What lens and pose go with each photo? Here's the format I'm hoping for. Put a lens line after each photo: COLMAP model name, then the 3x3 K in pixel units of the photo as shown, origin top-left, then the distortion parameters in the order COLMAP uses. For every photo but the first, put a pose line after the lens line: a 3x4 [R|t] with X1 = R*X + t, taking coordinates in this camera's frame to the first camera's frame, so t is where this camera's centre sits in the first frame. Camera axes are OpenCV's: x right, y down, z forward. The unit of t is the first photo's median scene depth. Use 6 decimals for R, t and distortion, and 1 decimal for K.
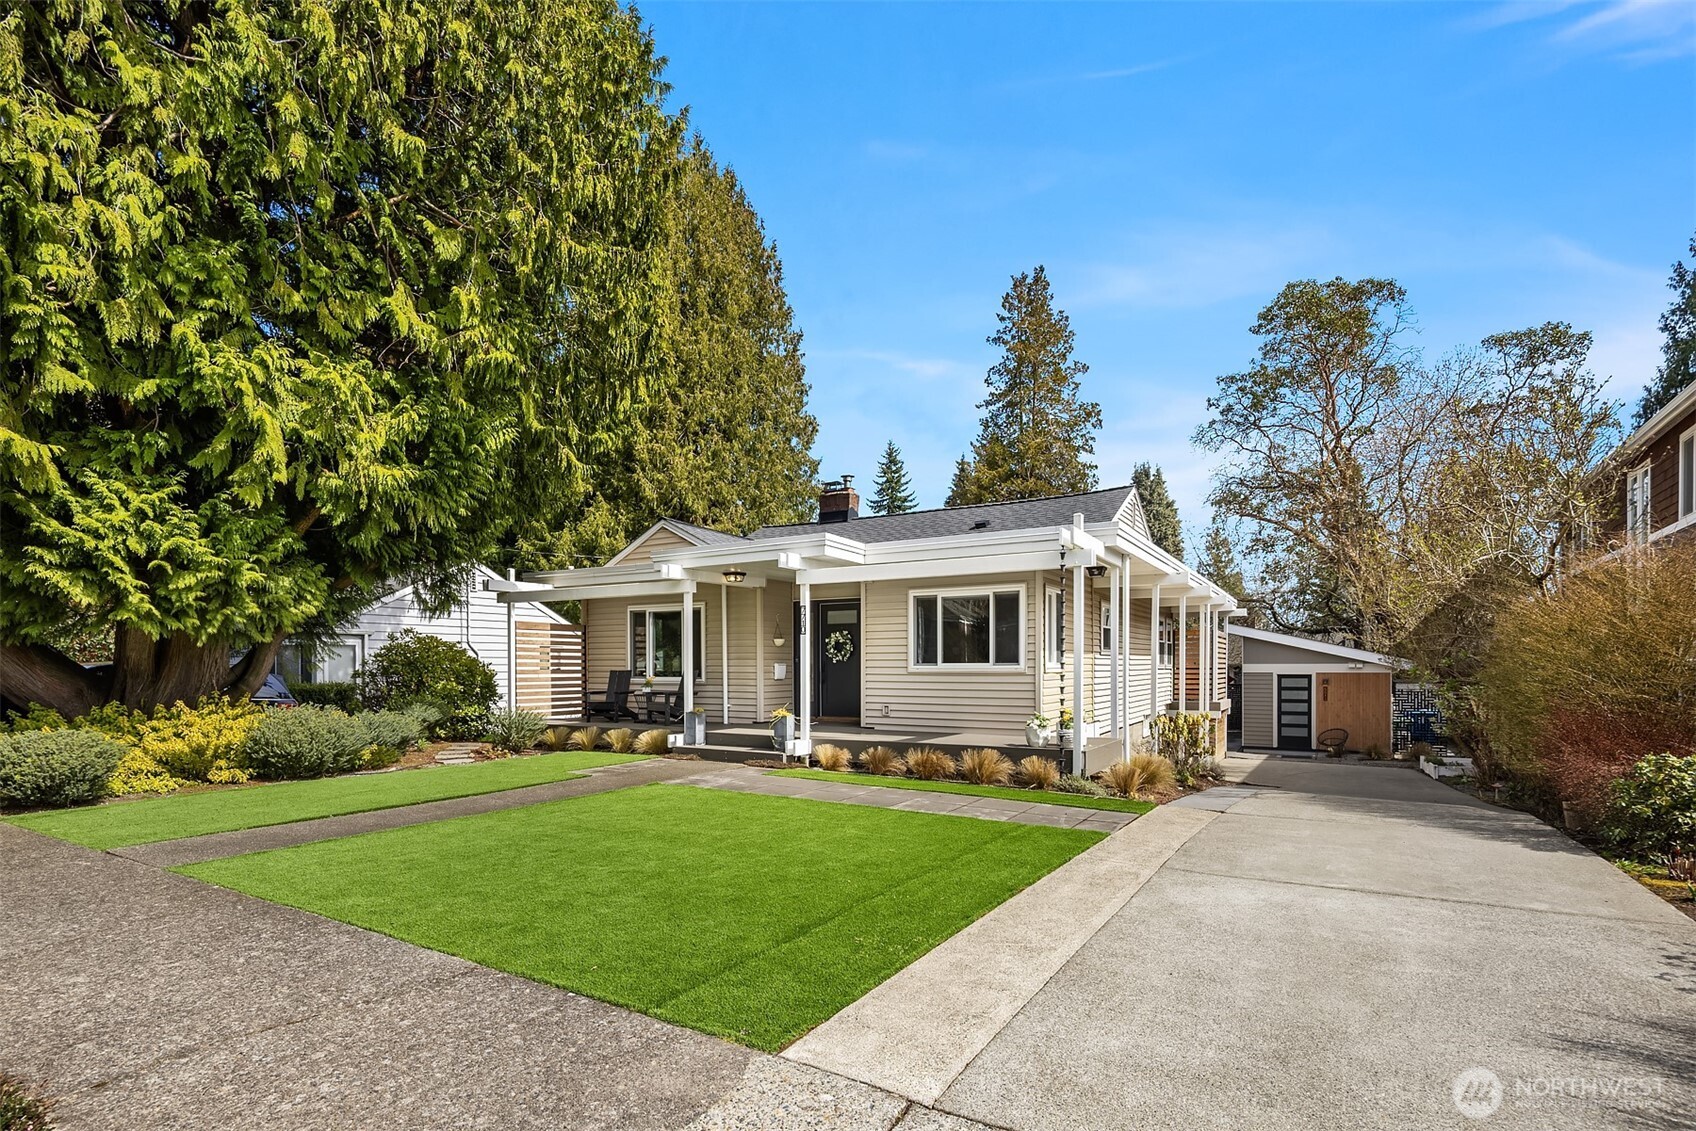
lens RADIAL K [[827.4, 0, 854.1], [0, 827.4, 671.1], [0, 0, 1]] dist [0.015313, 0.000098]
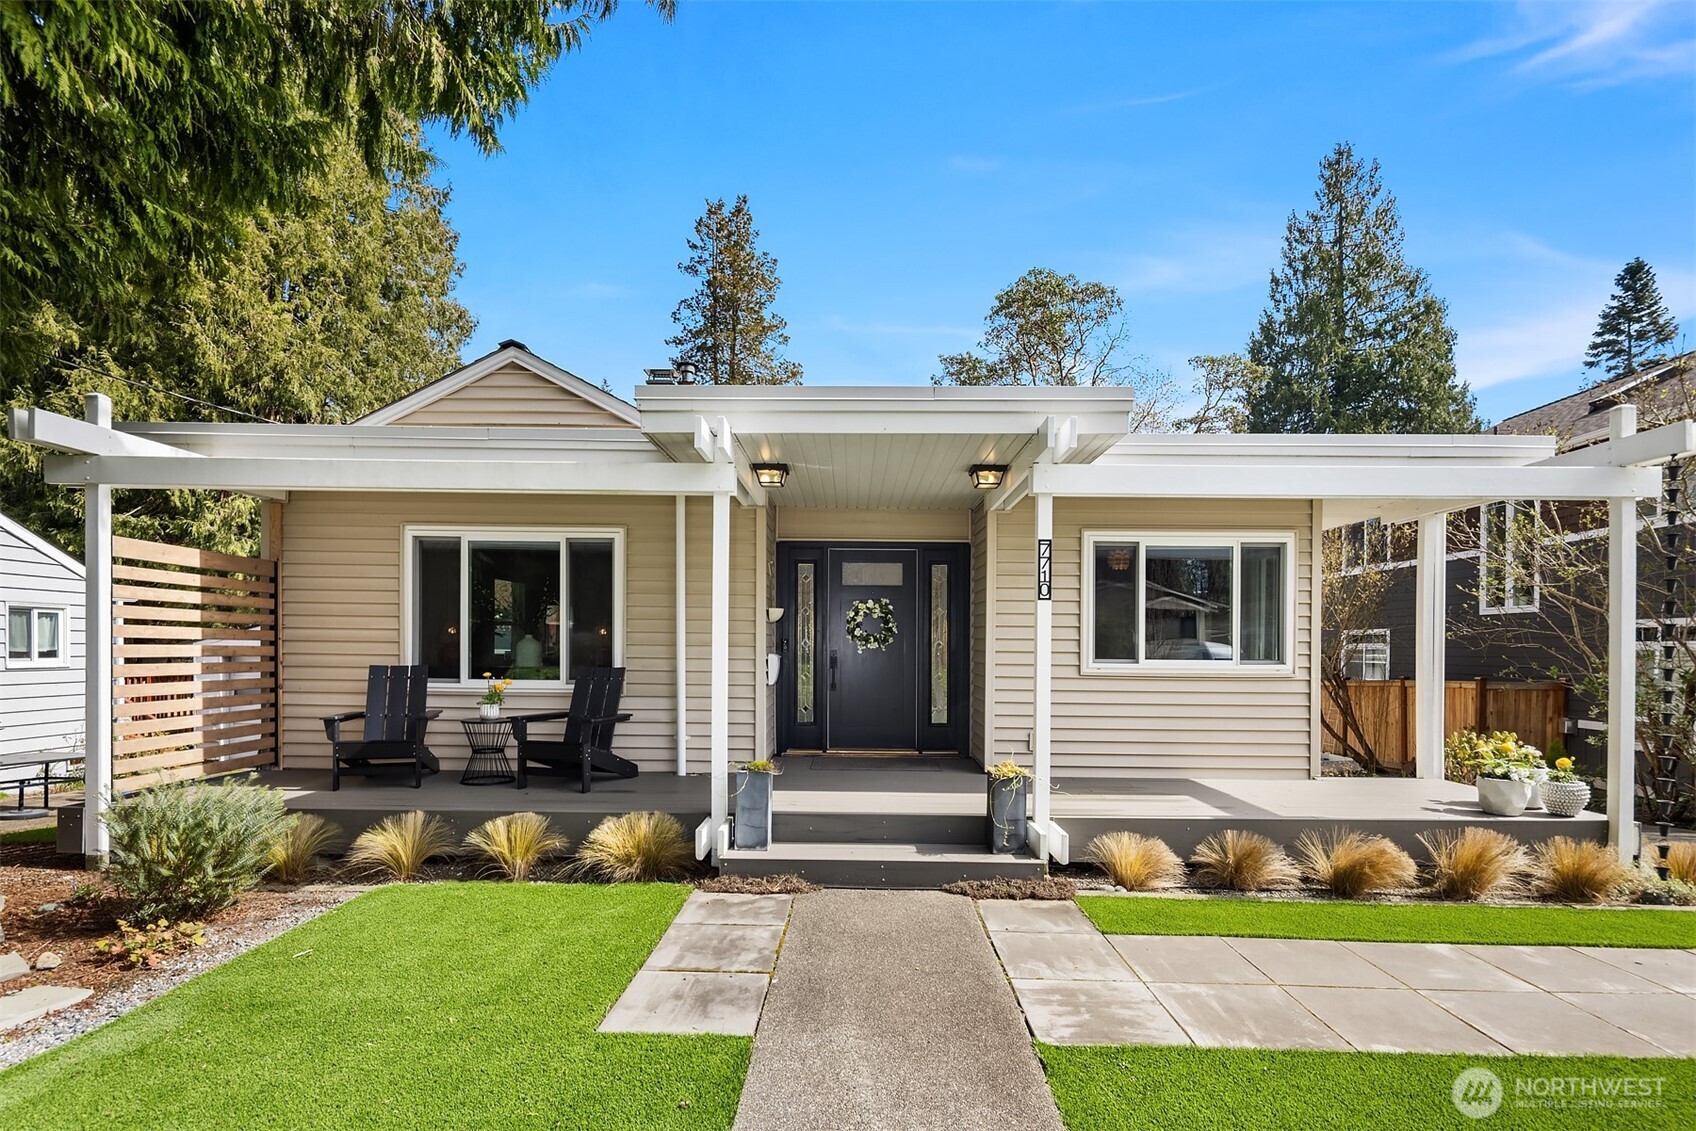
lens RADIAL K [[819.1, 0, 847.1], [0, 819.1, 654.2], [0, 0, 1]] dist [0.001245, -0.000261]
pose [[0.862298, 0.006292, 0.506363, -0.303088], [-0.007604, 0.999971, 0.000525, -0.009507], [-0.506345, -0.004303, 0.862320, 0.499912]]
